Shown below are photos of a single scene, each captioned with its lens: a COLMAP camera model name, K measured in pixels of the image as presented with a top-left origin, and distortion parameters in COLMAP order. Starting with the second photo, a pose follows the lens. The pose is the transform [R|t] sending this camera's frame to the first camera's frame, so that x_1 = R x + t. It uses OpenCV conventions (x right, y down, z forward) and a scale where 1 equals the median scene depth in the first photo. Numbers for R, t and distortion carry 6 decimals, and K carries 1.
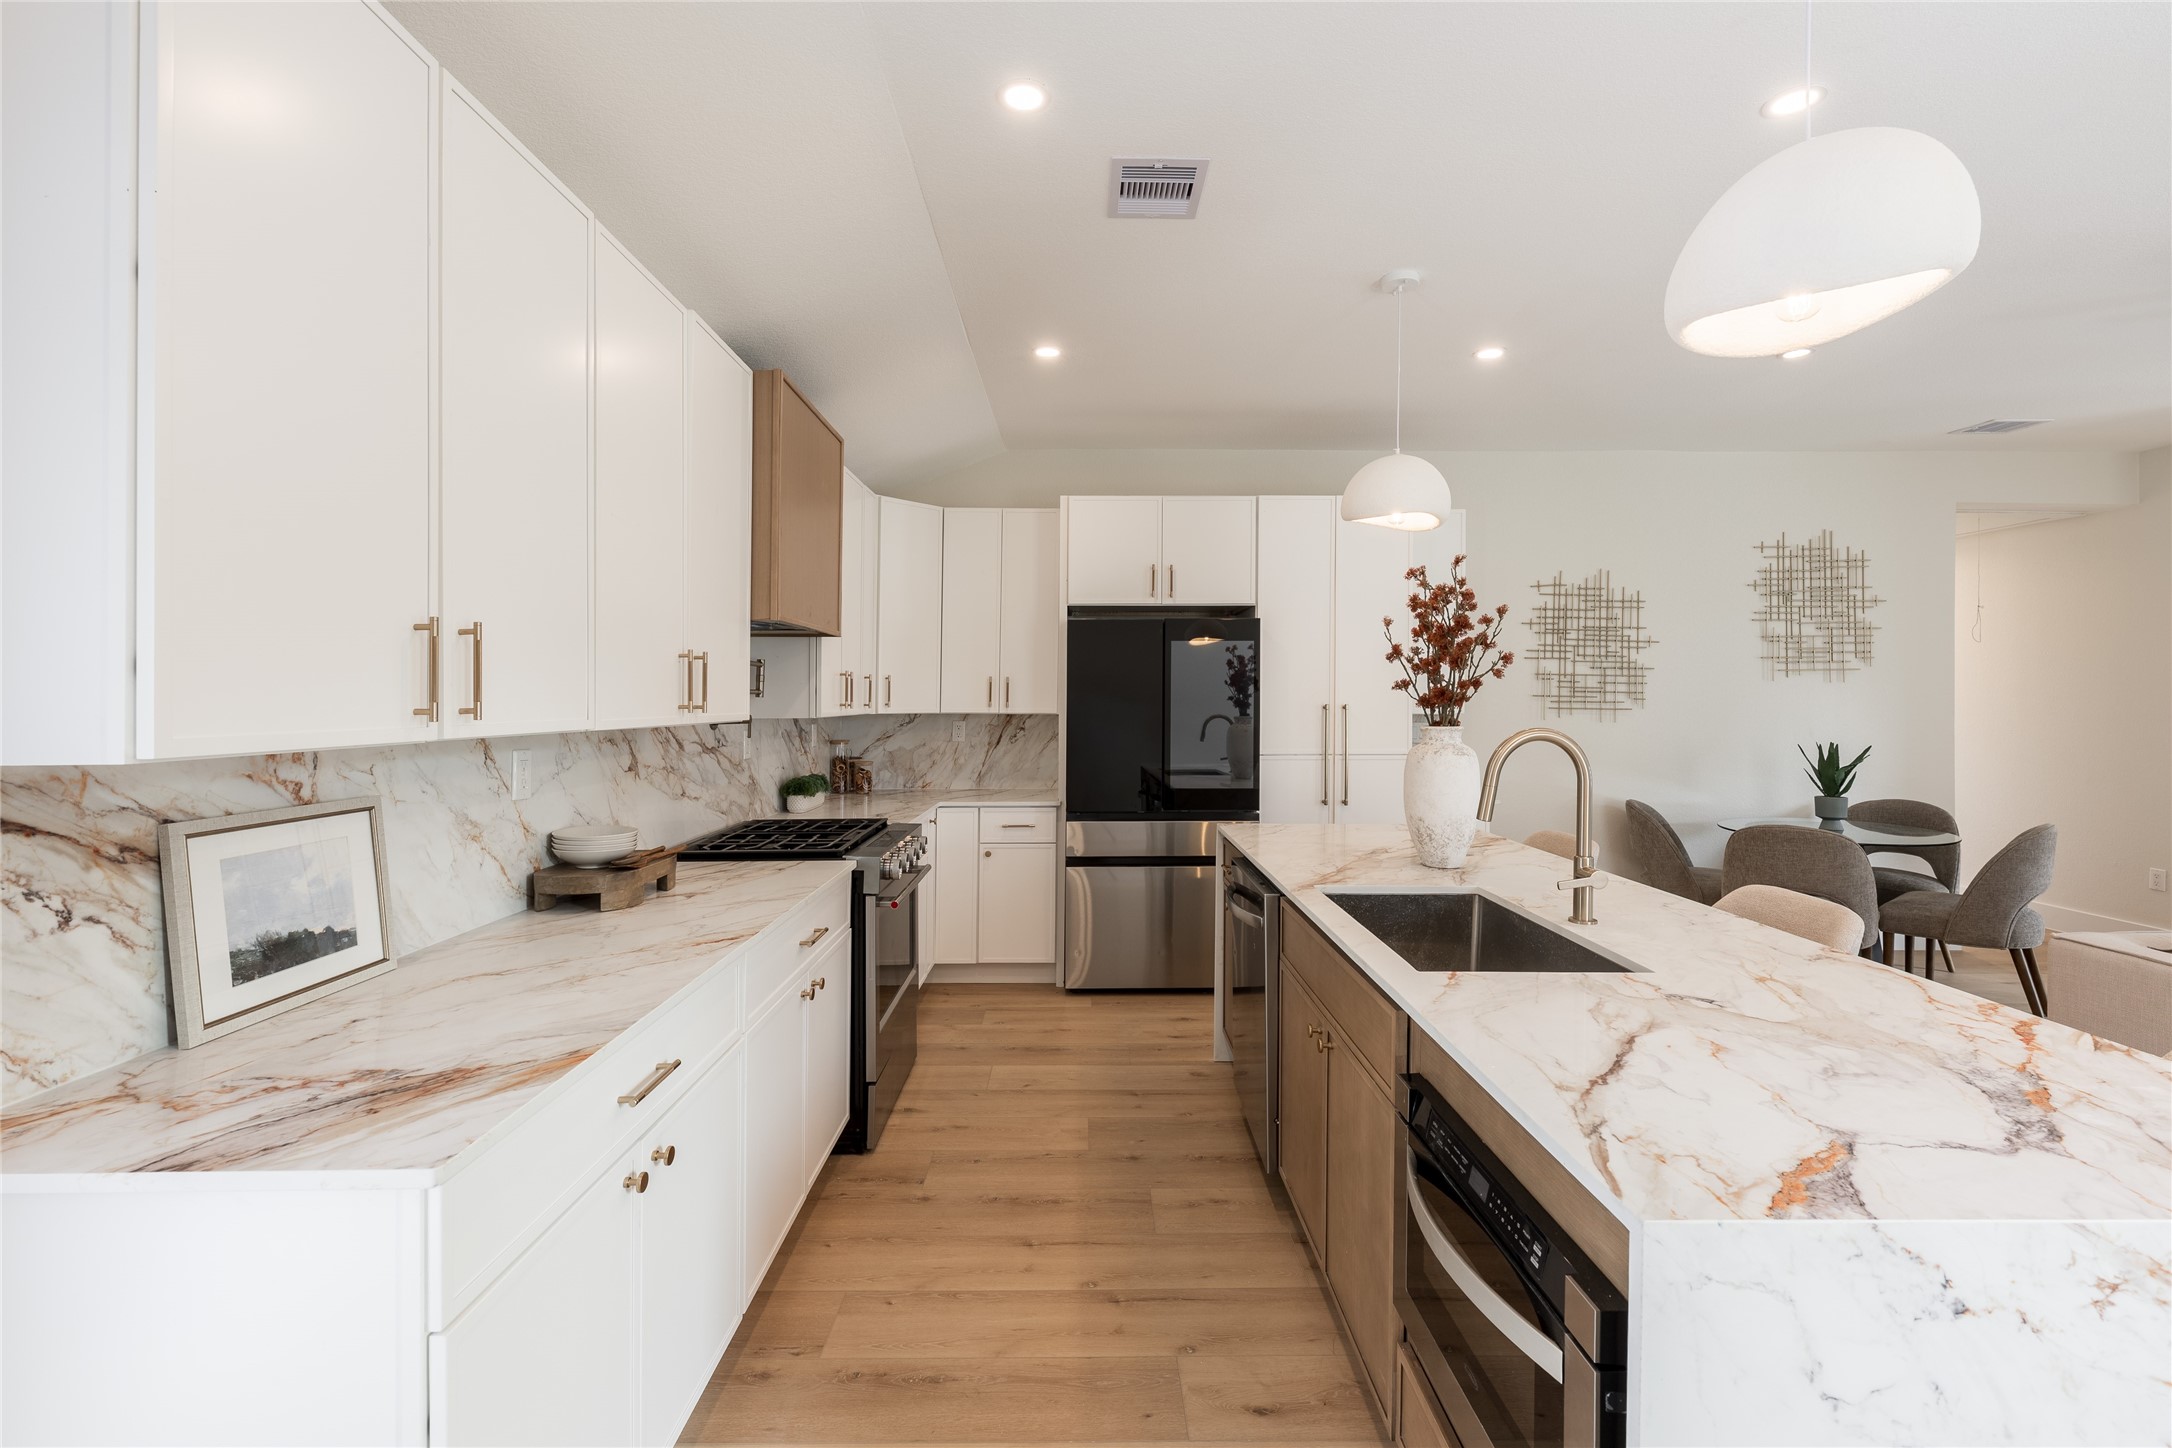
lens RADIAL K [[939.4, 0, 1117.1], [0, 939.4, 720.0], [0, 0, 1]] dist [-0.000875, -0.000474]
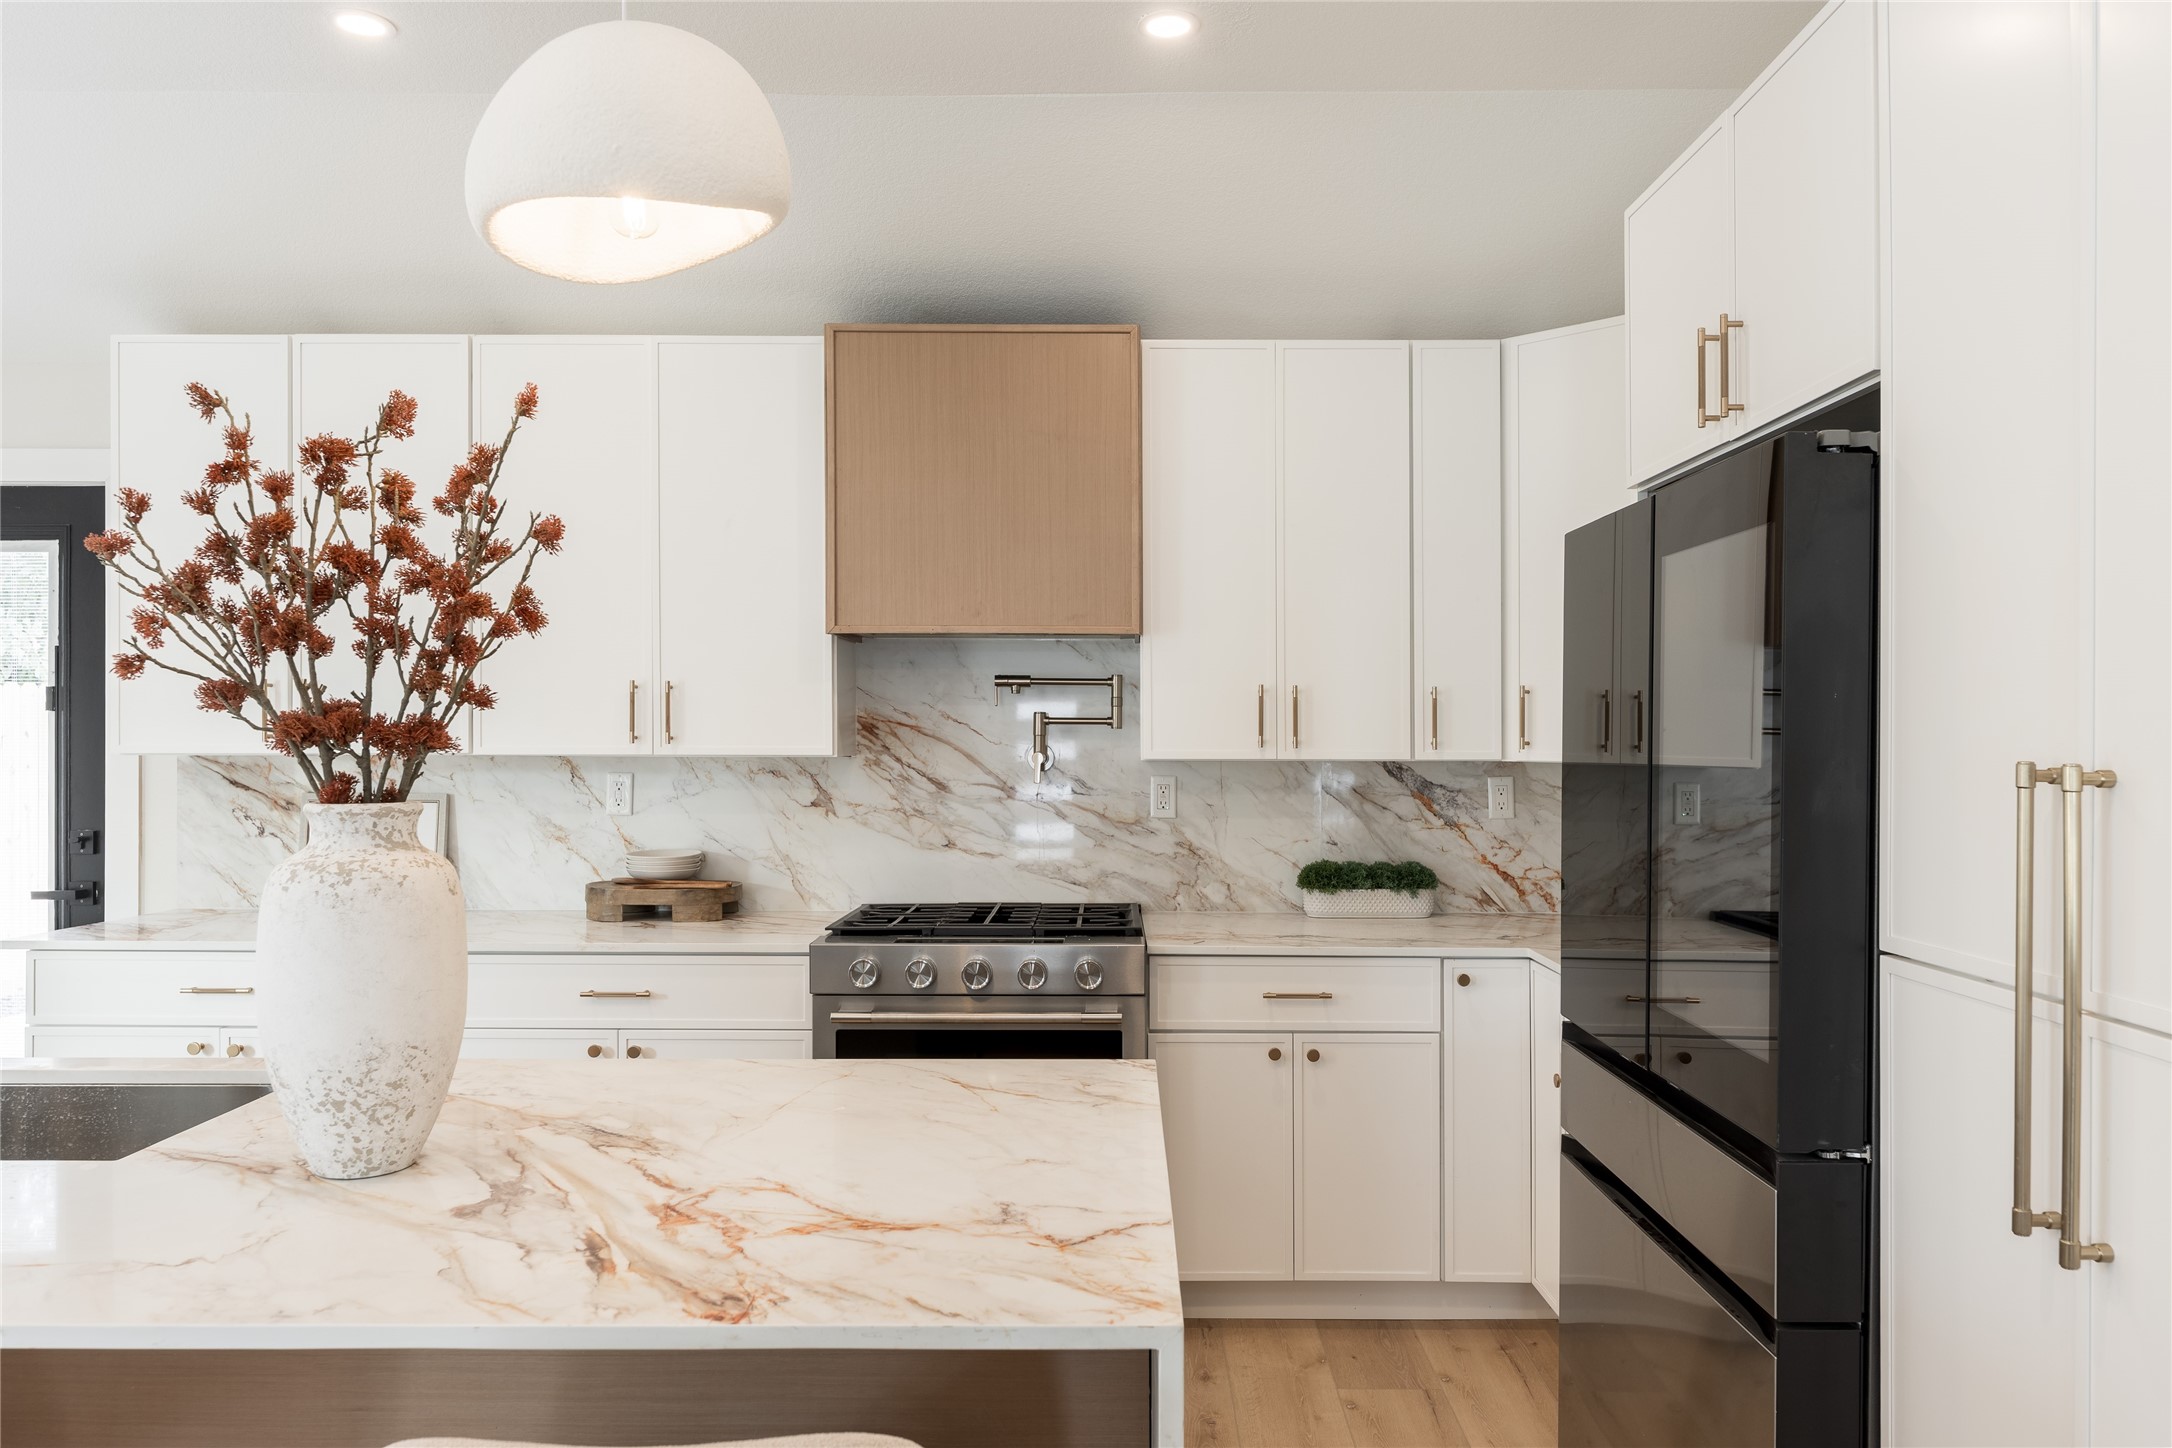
lens RADIAL K [[1441.9, 0, 1112.7], [0, 1441.9, 737.4], [0, 0, 1]] dist [-0.001793, 0.000175]
pose [[-0.026071, 0.004425, -0.999650, 1.267129], [-0.027414, 0.999611, 0.005140, -0.042557], [0.999284, 0.027539, -0.025940, 1.825387]]
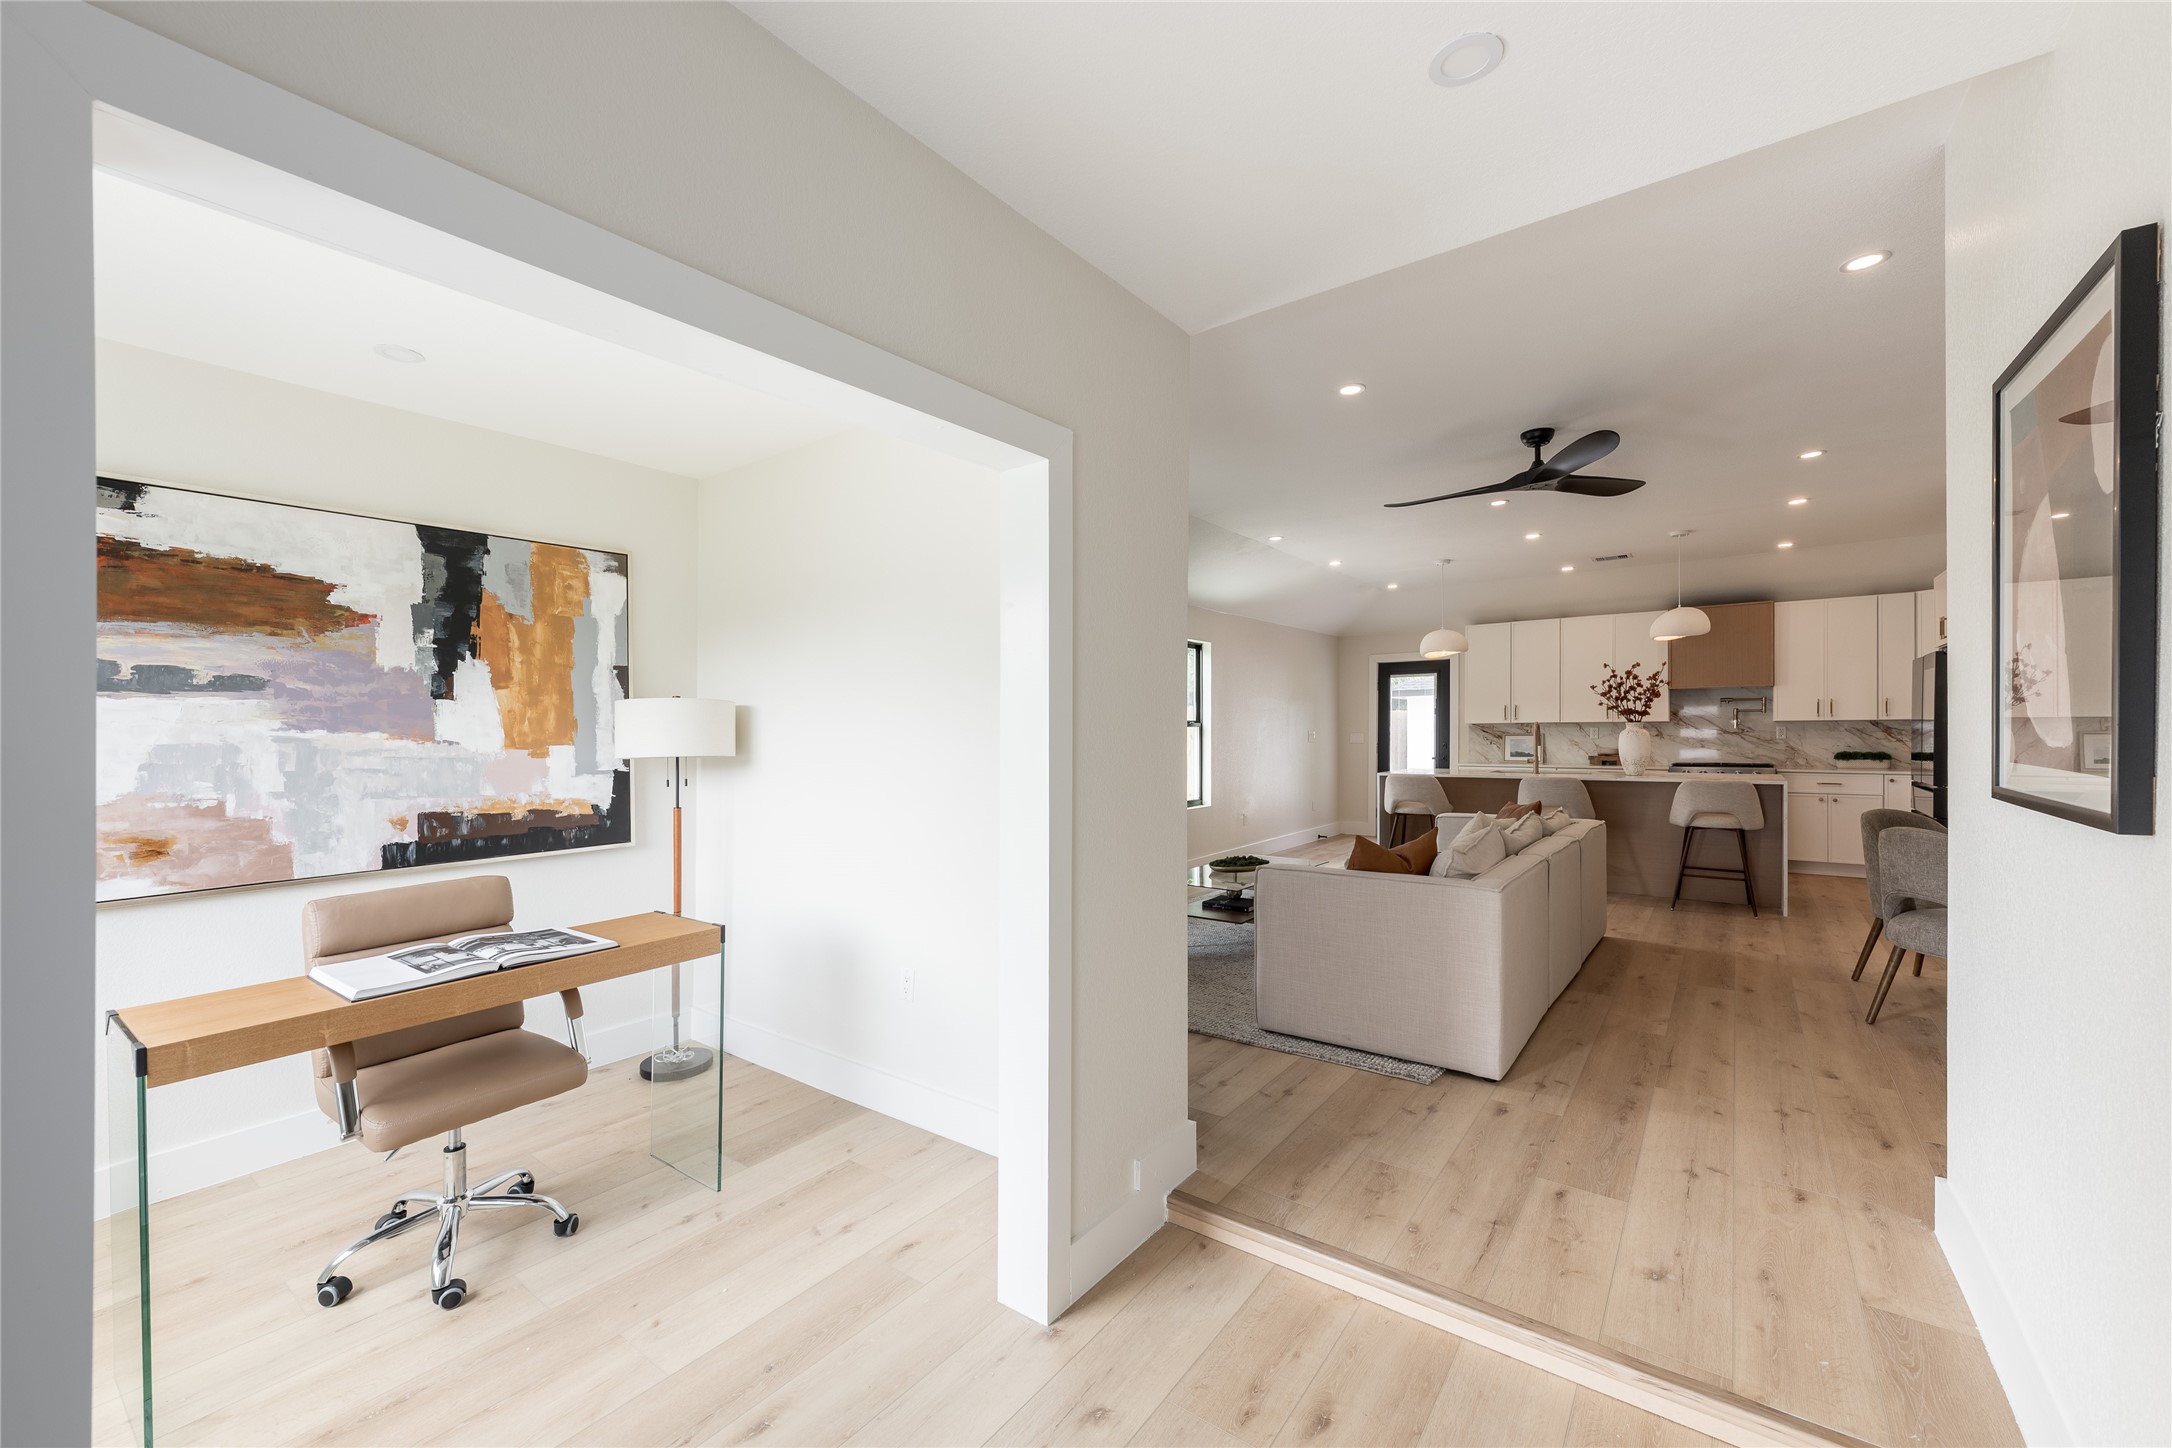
lens RADIAL K [[860.3, 0, 1072.4], [0, 860.3, 750.1], [0, 0, 1]] dist [0.001614, 0.000172]
pose [[-0.623083, 0.022399, -0.781835, 4.484675], [-0.010640, 0.999255, 0.037107, 0.015681], [0.782083, 0.031439, -0.622380, 1.761886]]
